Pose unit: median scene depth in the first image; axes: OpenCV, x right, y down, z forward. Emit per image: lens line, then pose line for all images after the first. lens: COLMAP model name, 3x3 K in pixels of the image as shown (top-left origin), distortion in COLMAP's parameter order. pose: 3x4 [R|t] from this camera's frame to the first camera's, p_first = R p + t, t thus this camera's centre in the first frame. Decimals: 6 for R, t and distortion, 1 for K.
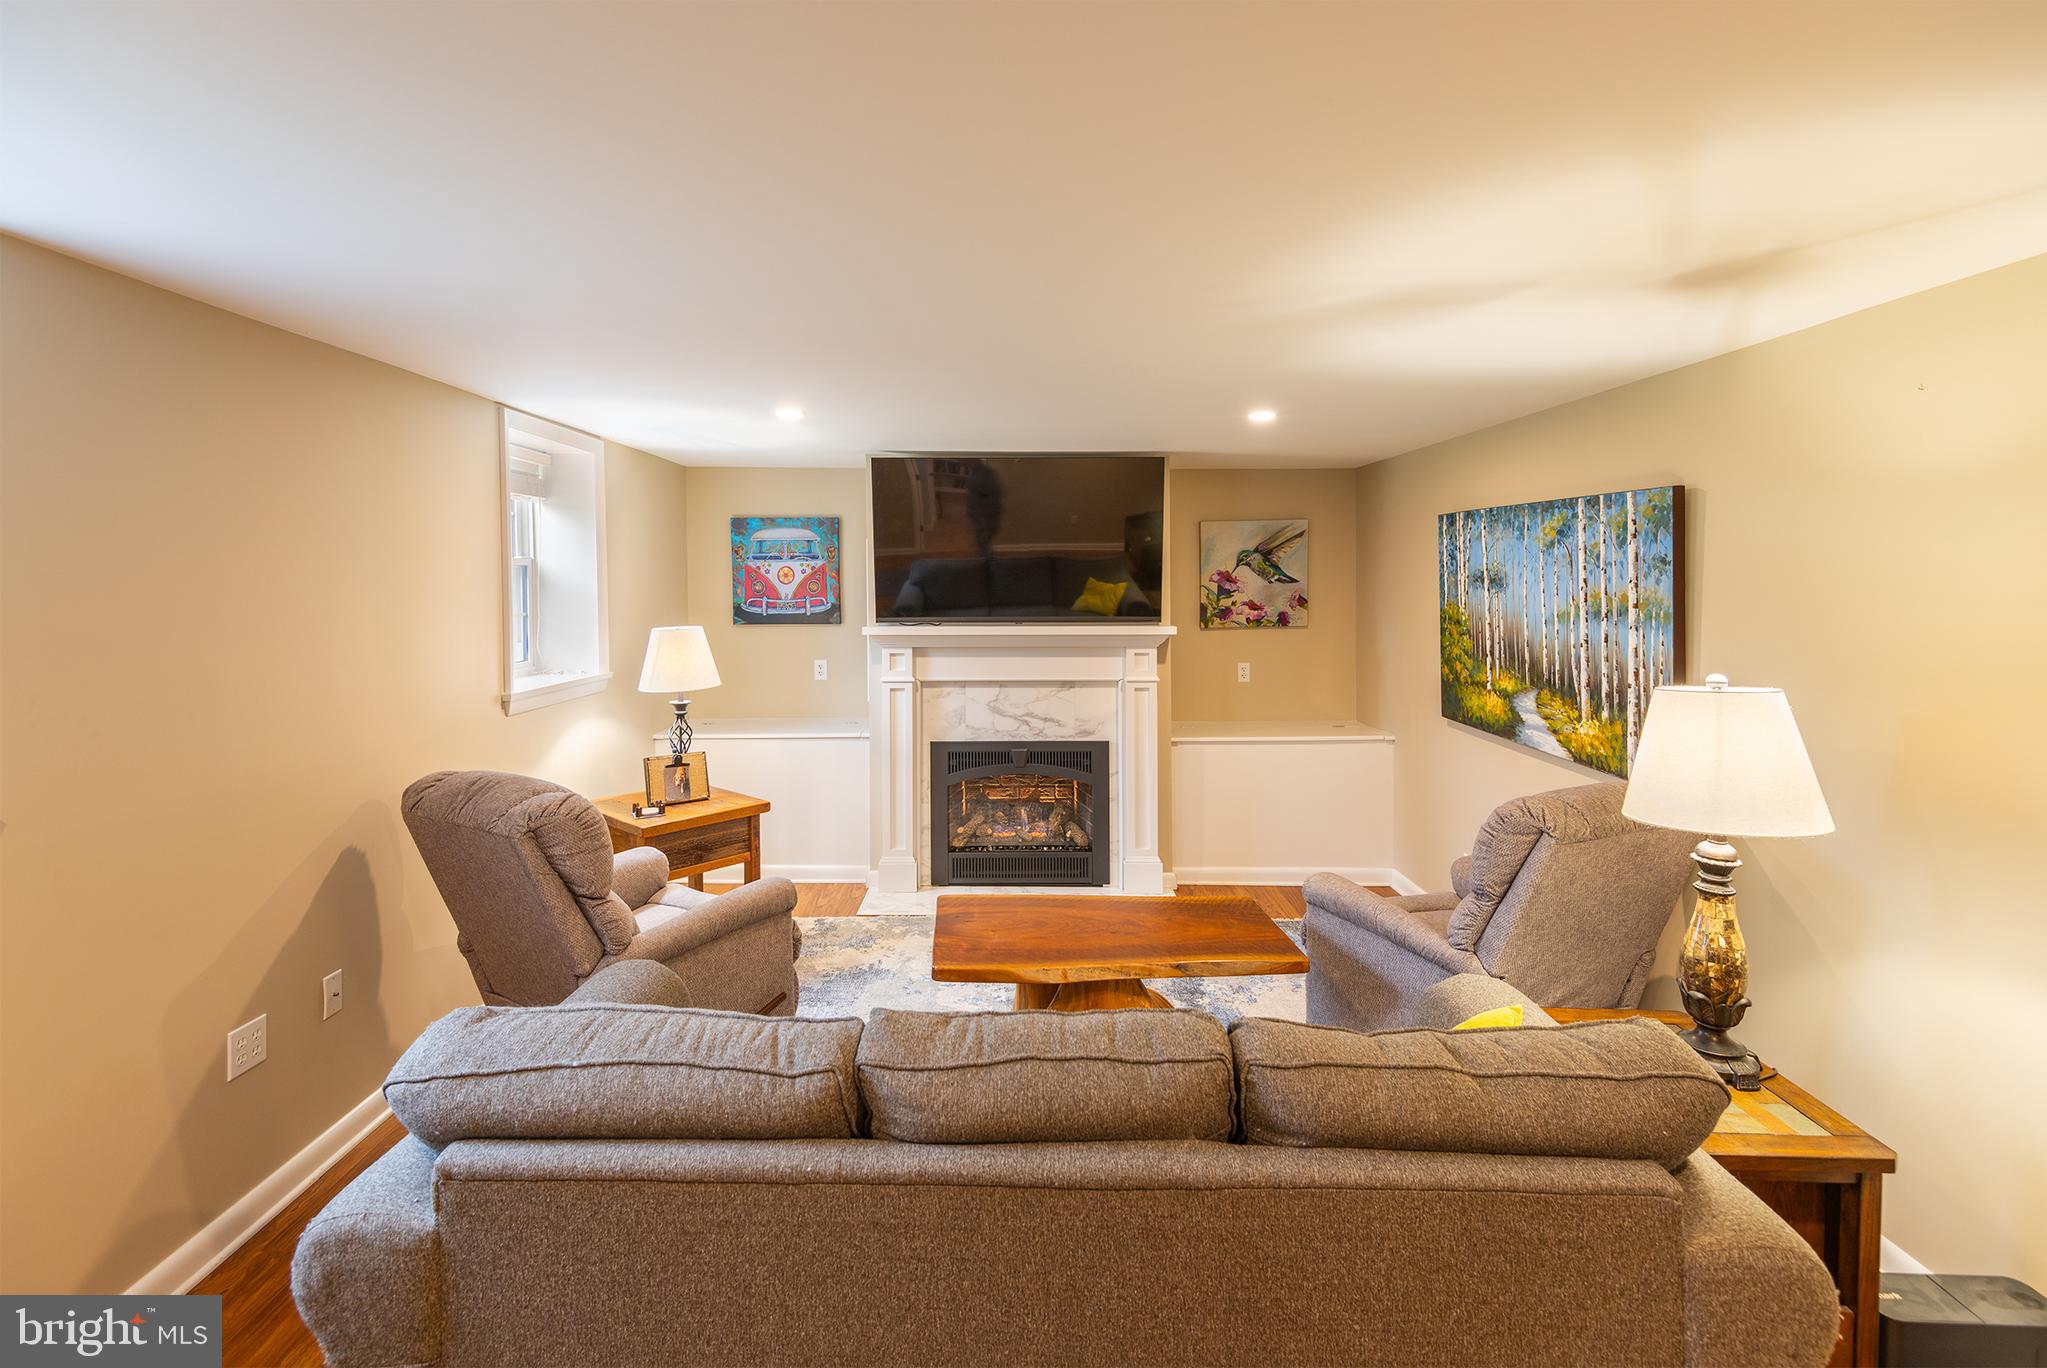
lens RADIAL K [[1004.1, 0, 1057.0], [0, 1004.1, 634.1], [0, 0, 1]] dist [0.011903, -0.002164]
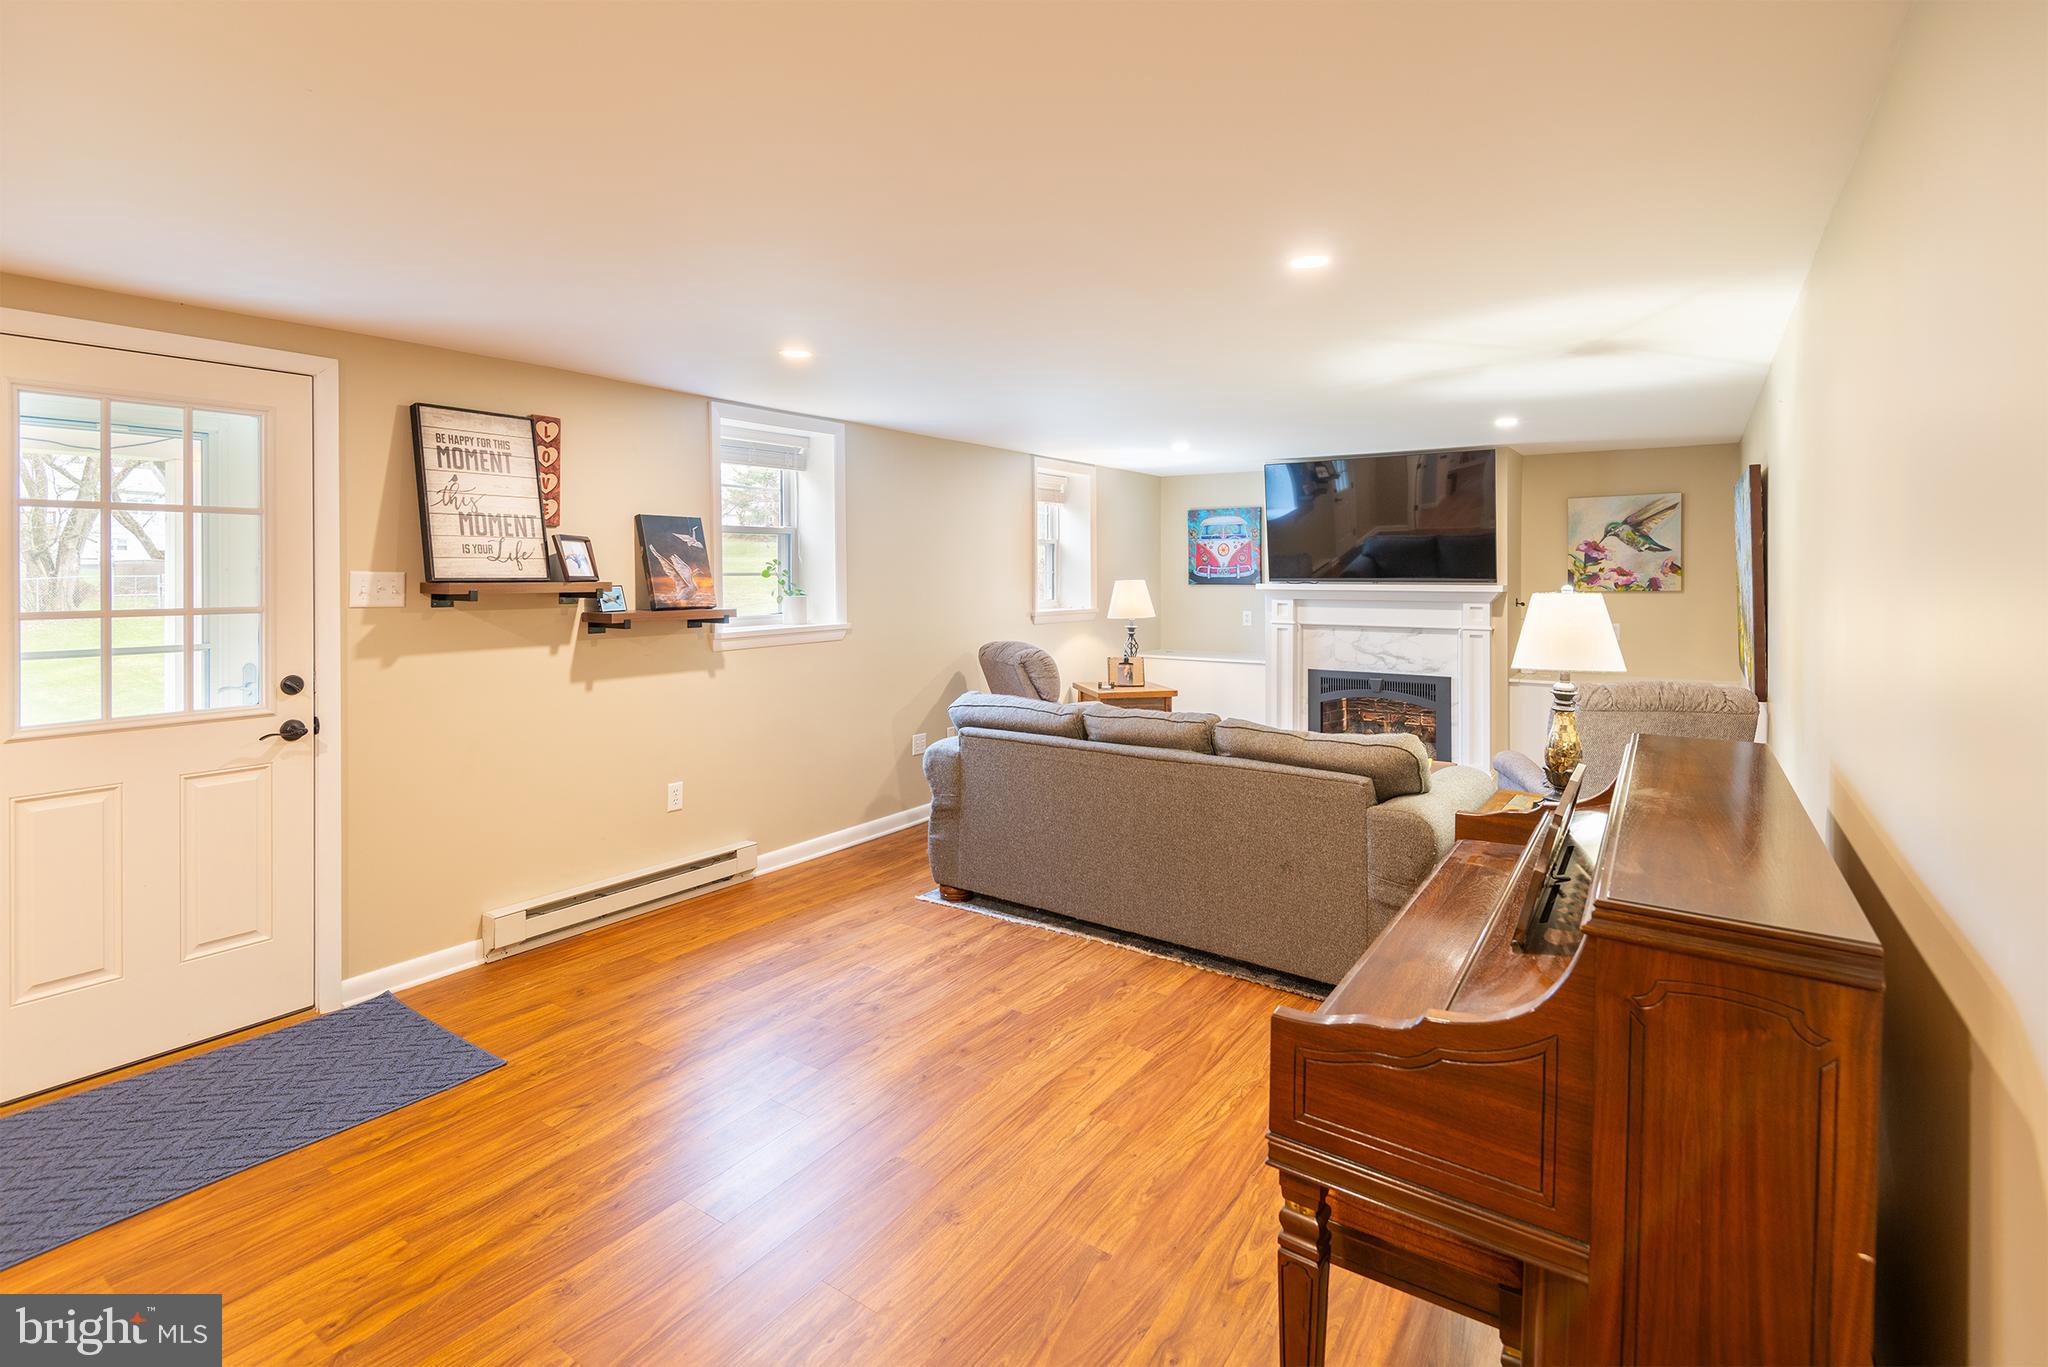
lens RADIAL K [[1004.6, 0, 1016.0], [0, 1004.6, 691.7], [0, 0, 1]] dist [0.011903, -0.002164]
pose [[0.822976, 0.066623, -0.564156, 0.310111], [-0.028531, 0.996693, 0.076083, 0.042416], [0.567359, -0.046519, 0.822155, -0.351448]]
